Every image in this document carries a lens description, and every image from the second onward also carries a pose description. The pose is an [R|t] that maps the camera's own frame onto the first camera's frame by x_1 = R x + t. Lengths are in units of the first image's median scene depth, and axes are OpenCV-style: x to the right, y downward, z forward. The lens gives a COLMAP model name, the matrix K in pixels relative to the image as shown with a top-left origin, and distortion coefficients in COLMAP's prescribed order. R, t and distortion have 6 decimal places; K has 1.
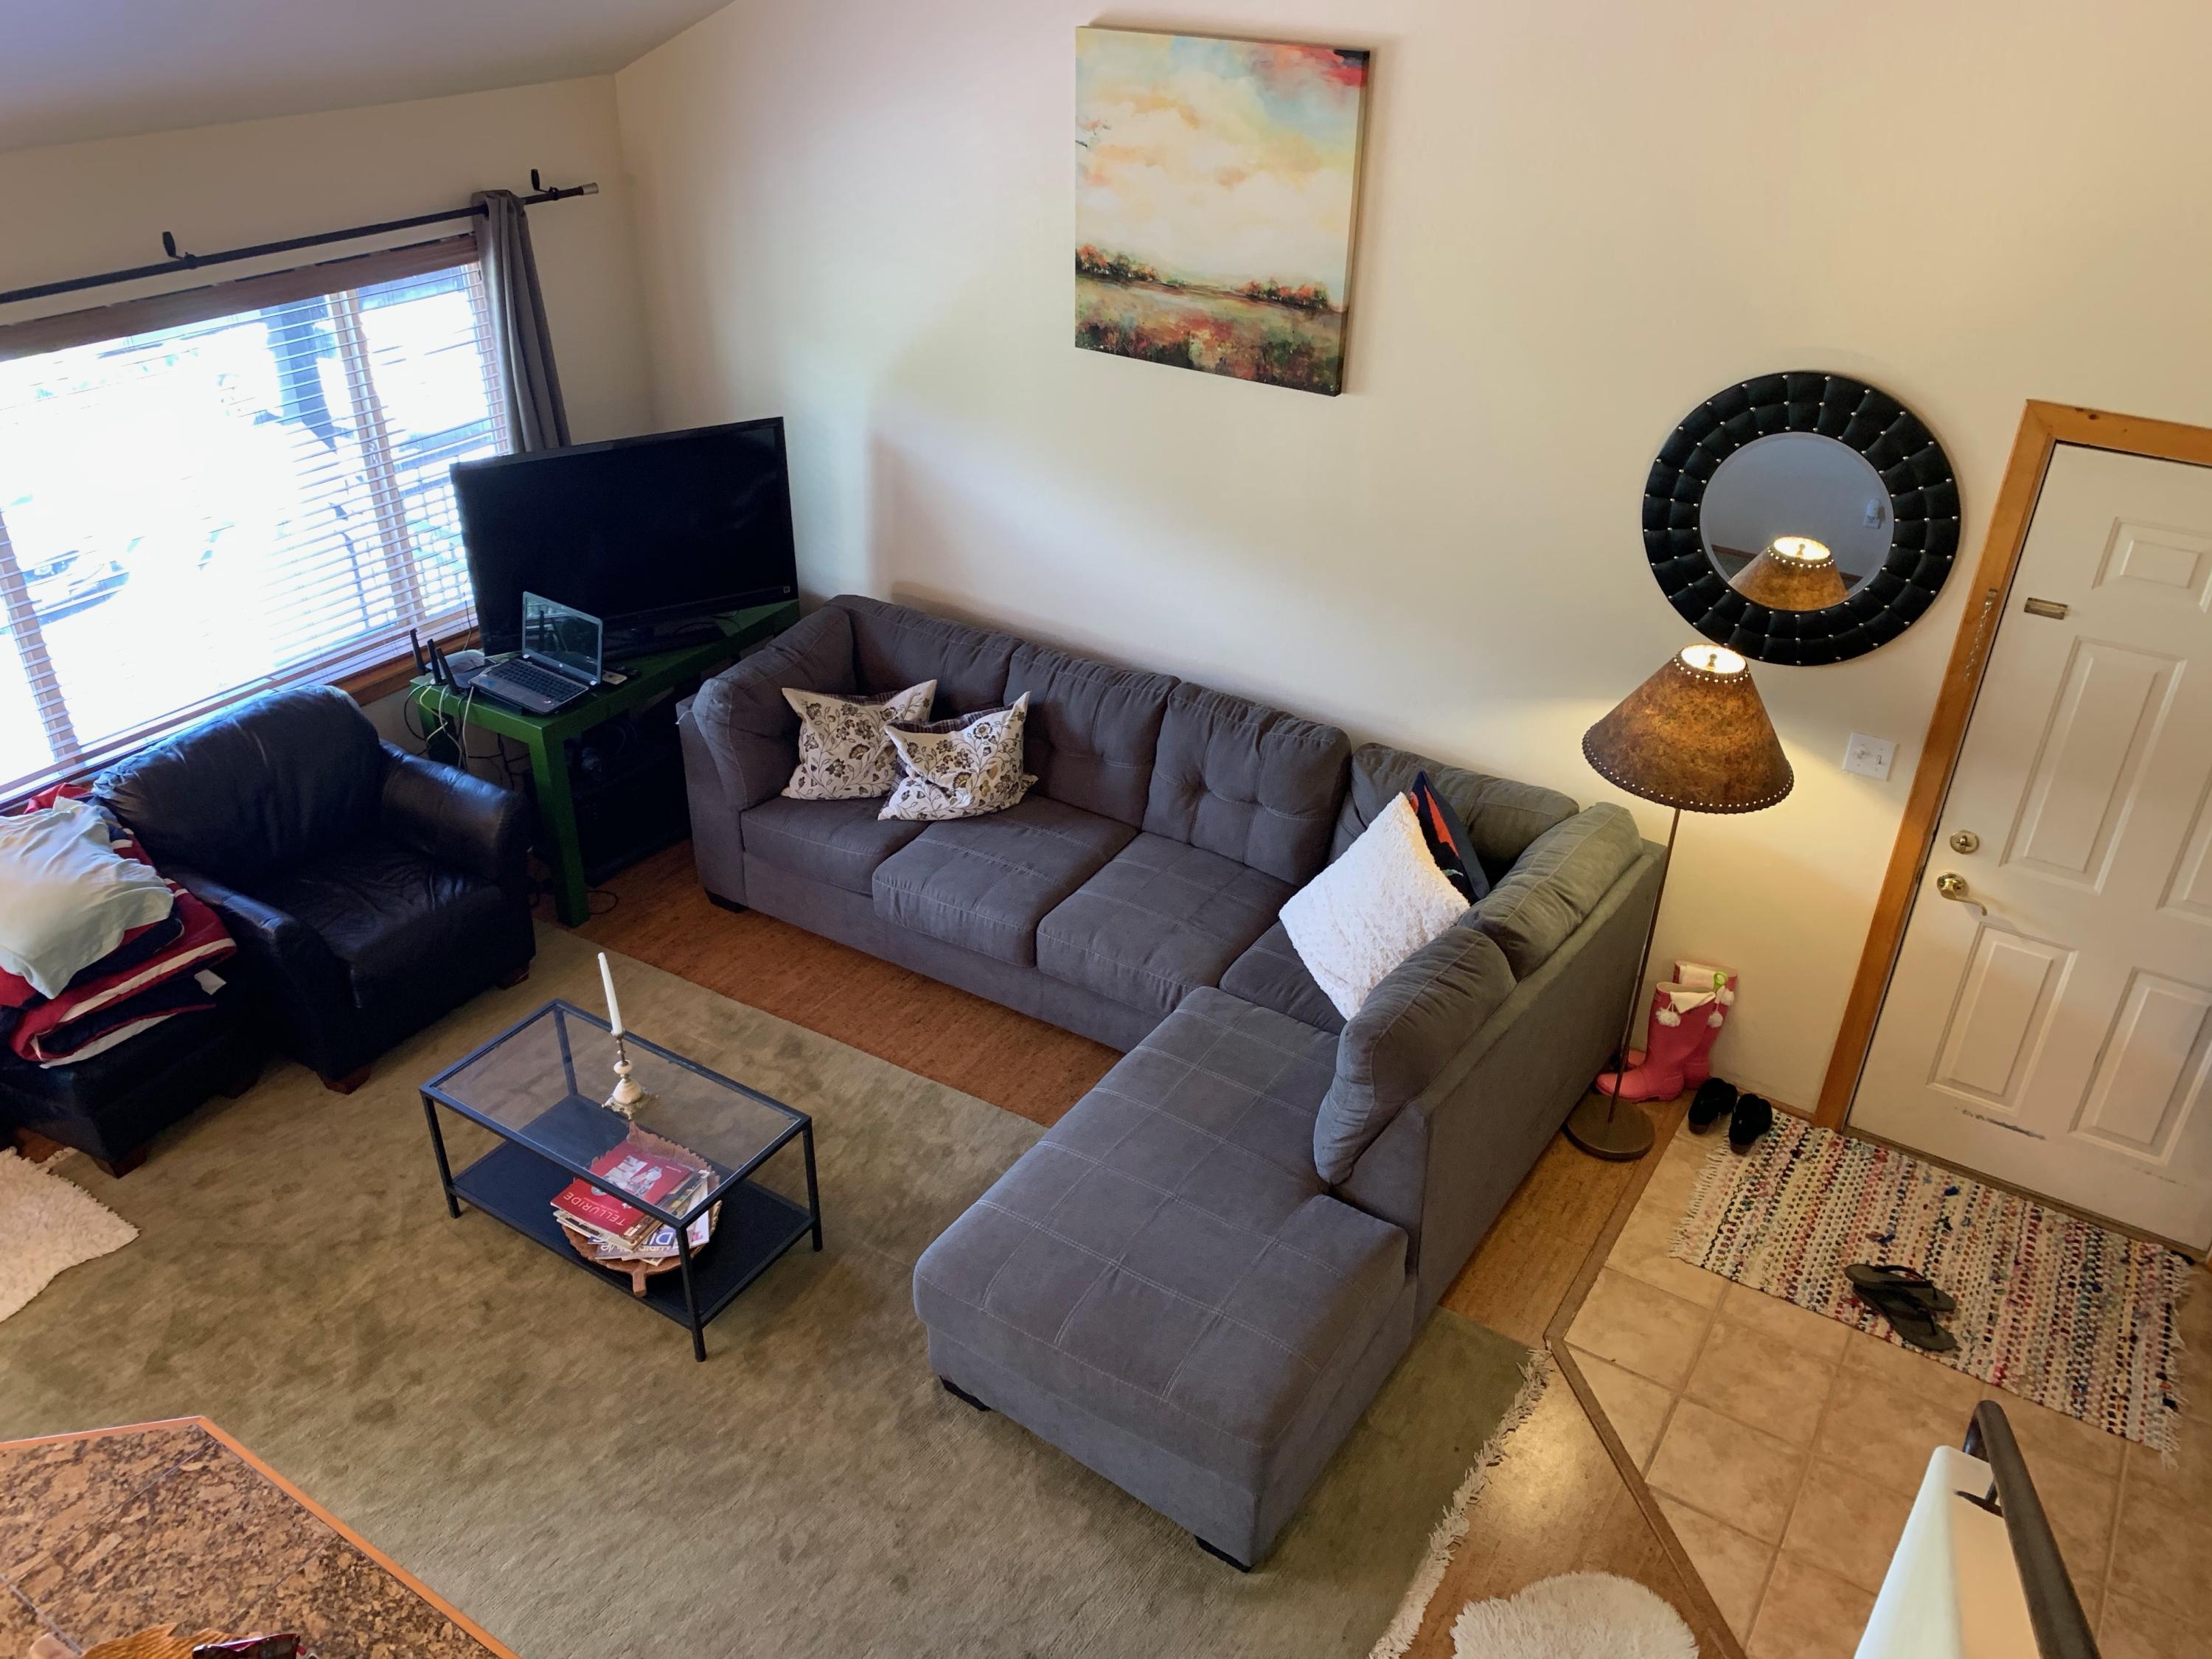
lens RADIAL K [[1699.8, 0, 1106.0], [0, 1699.8, 829.5], [0, 0, 1]] dist [0.008791, -0.001786]
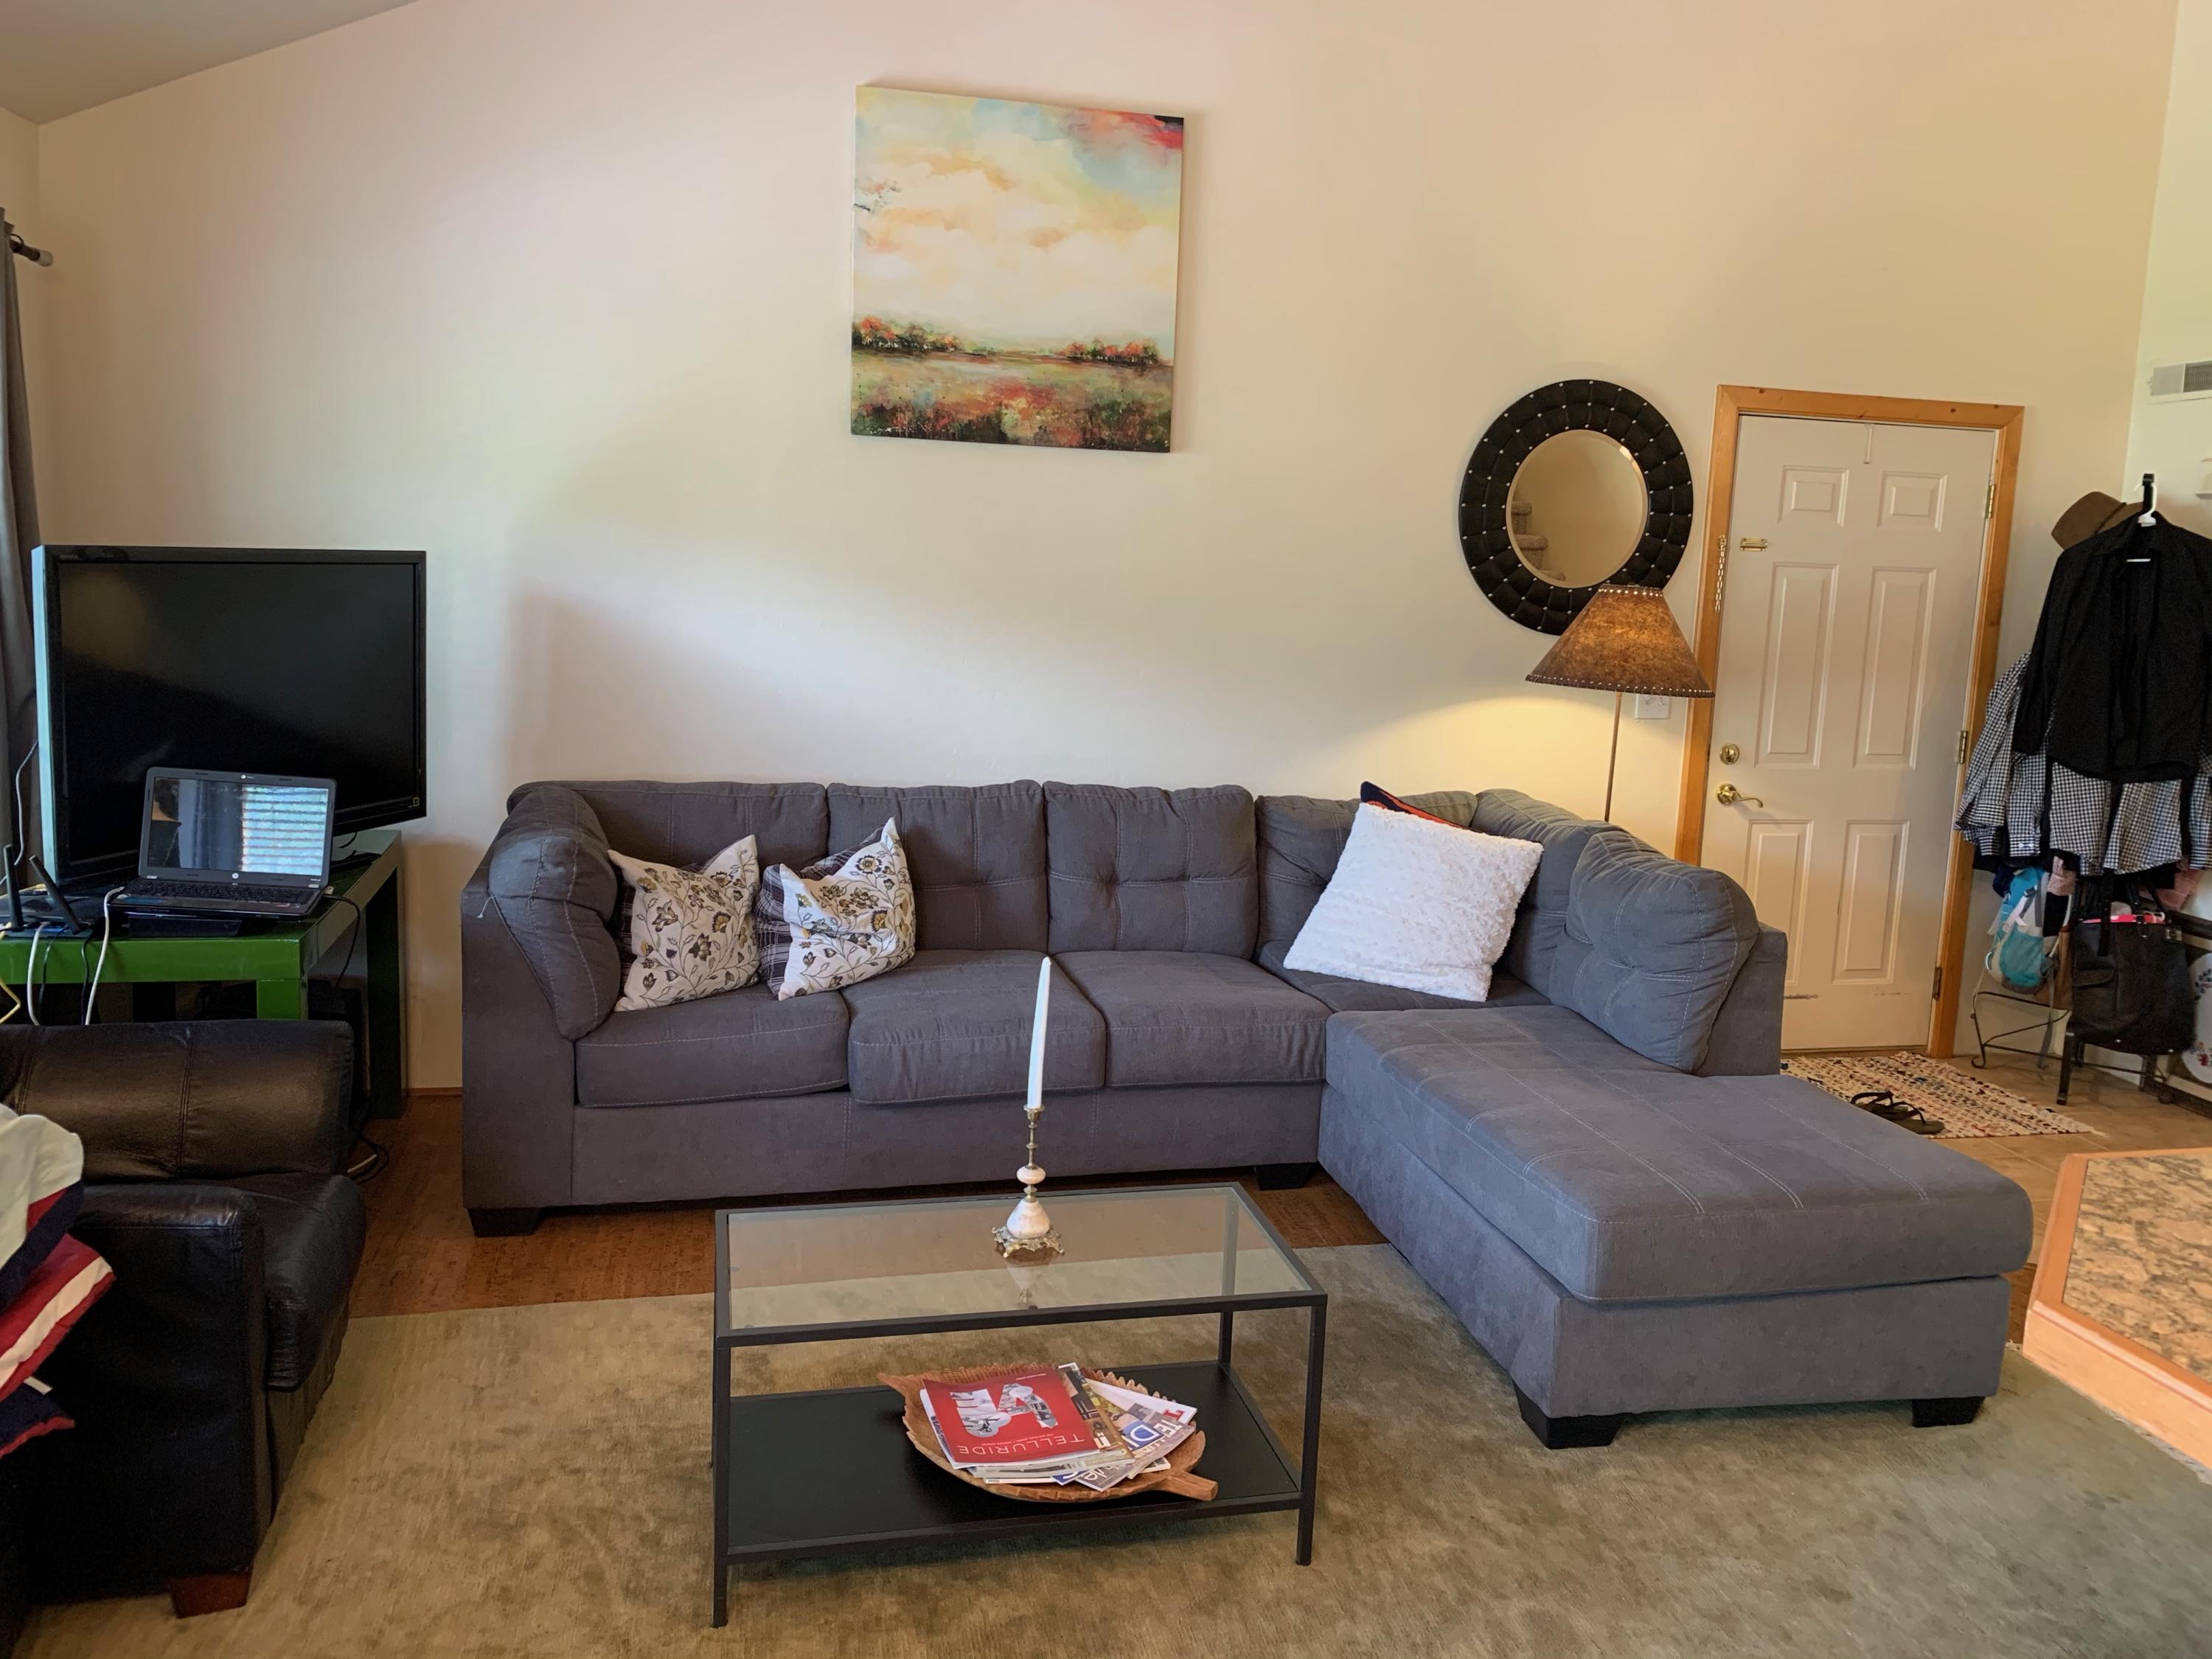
lens RADIAL K [[1665.3, 0, 1151.4], [0, 1665.3, 817.4], [0, 0, 1]] dist [0.040355, -0.047501]
pose [[0.691173, -0.097875, 0.716031, -0.592685], [0.344929, 0.915329, -0.207838, 0.141738], [-0.635062, 0.390632, 0.666411, 0.433110]]
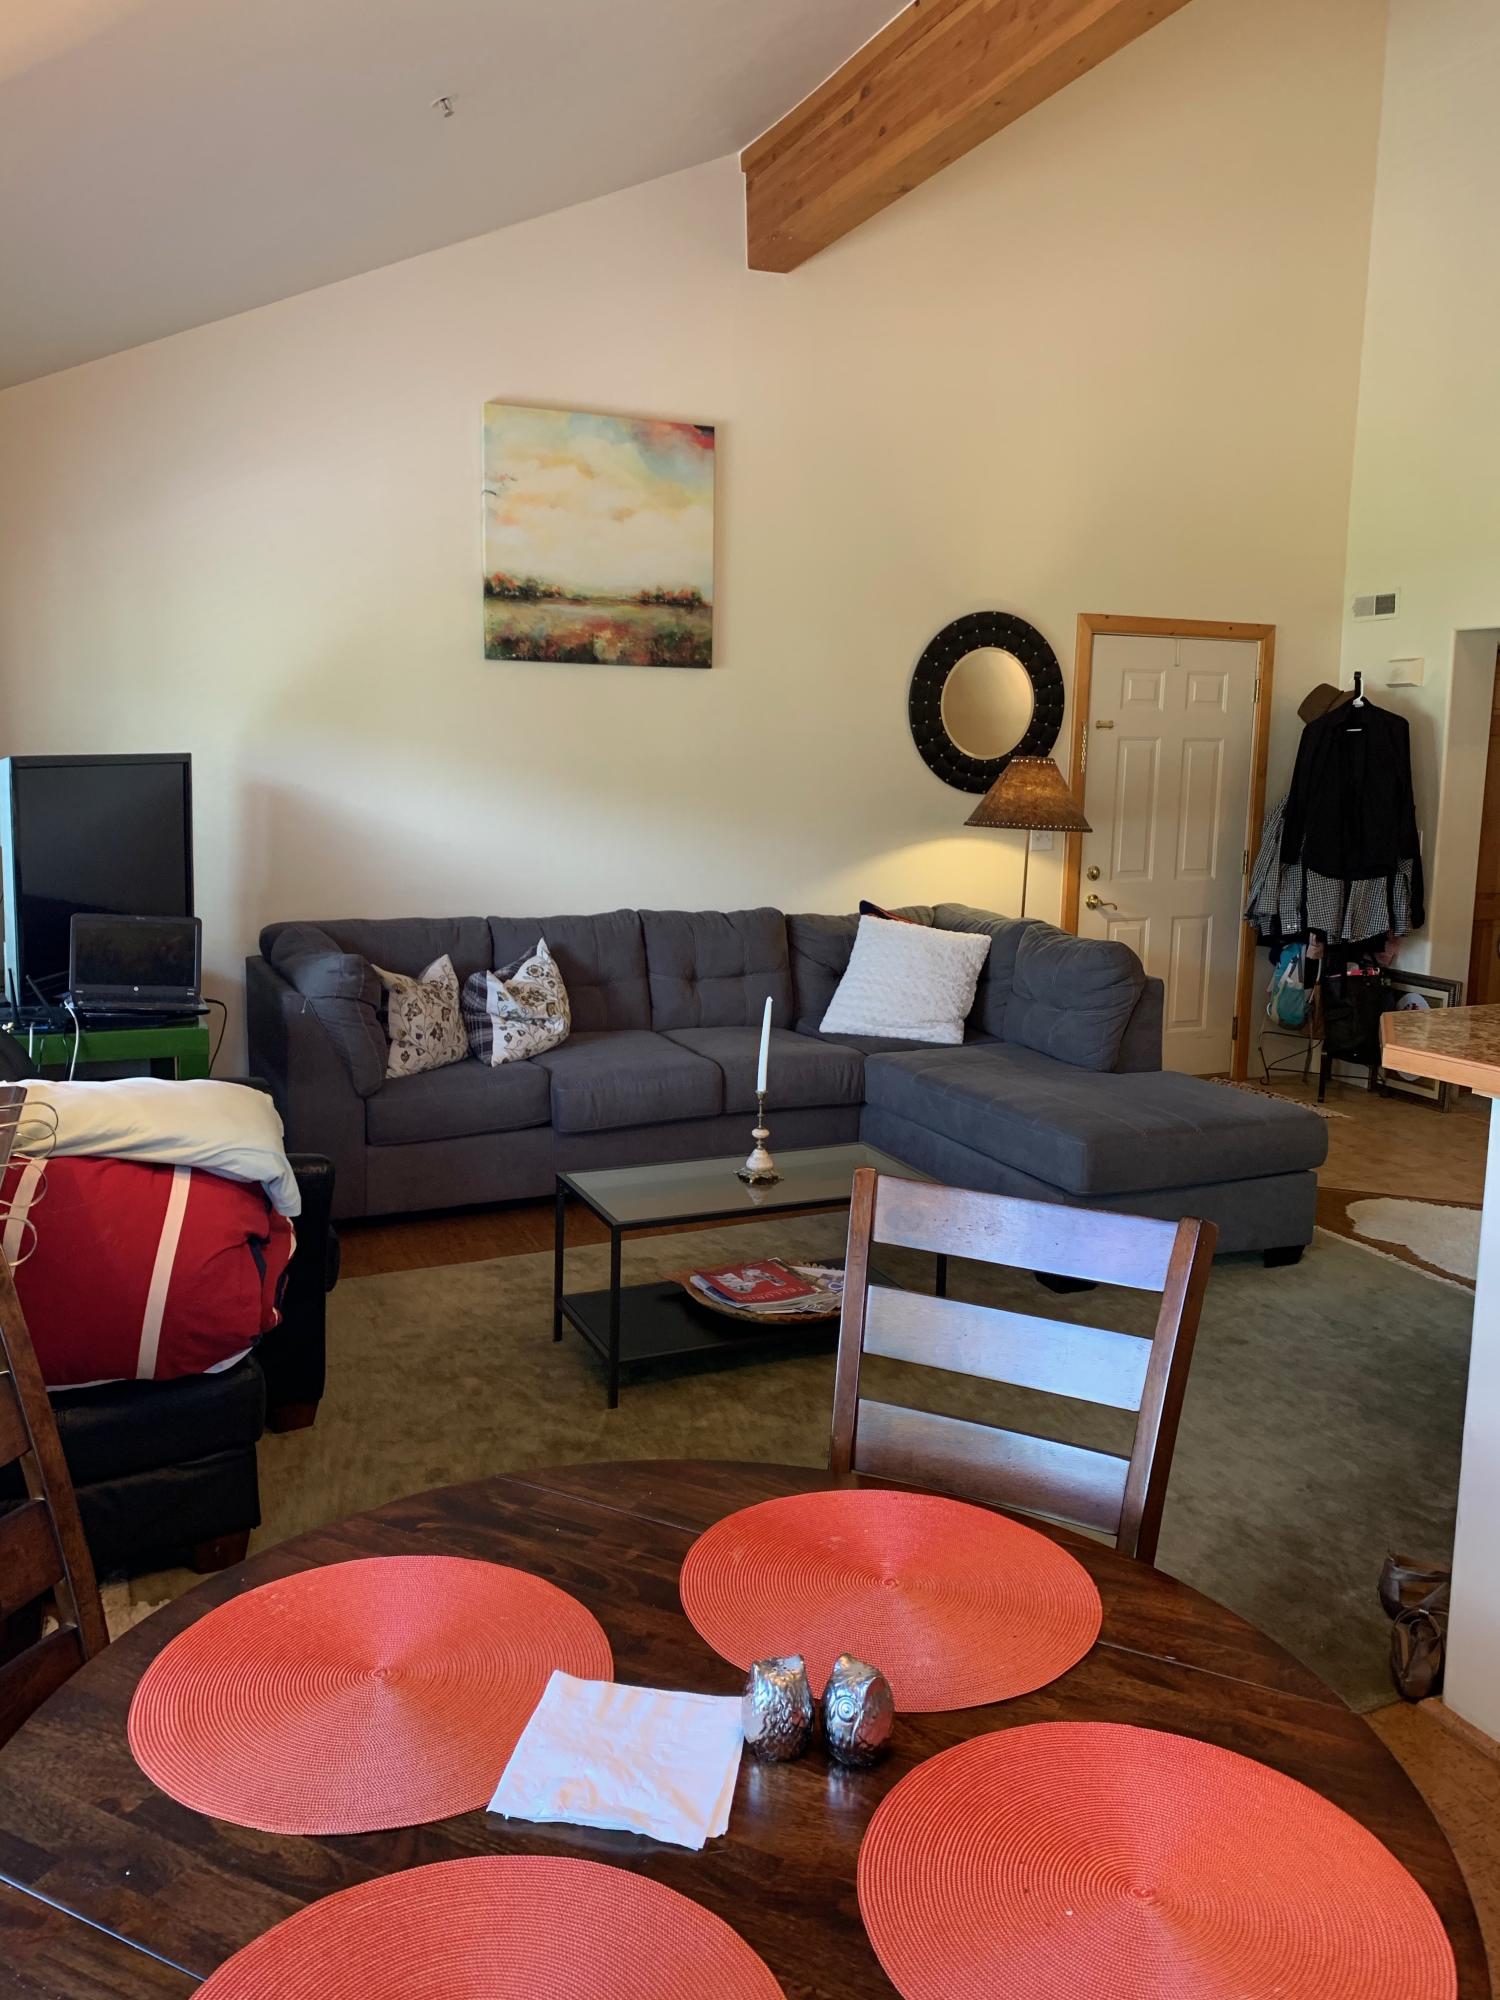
lens RADIAL K [[1506.9, 0, 770.5], [0, 1506.9, 989.0], [0, 0, 1]] dist [0.092721, -0.190107]
pose [[0.547929, -0.138698, 0.824947, -0.885627], [0.422001, 0.897309, -0.129429, 0.158560], [-0.722280, 0.419047, 0.550192, 0.393915]]
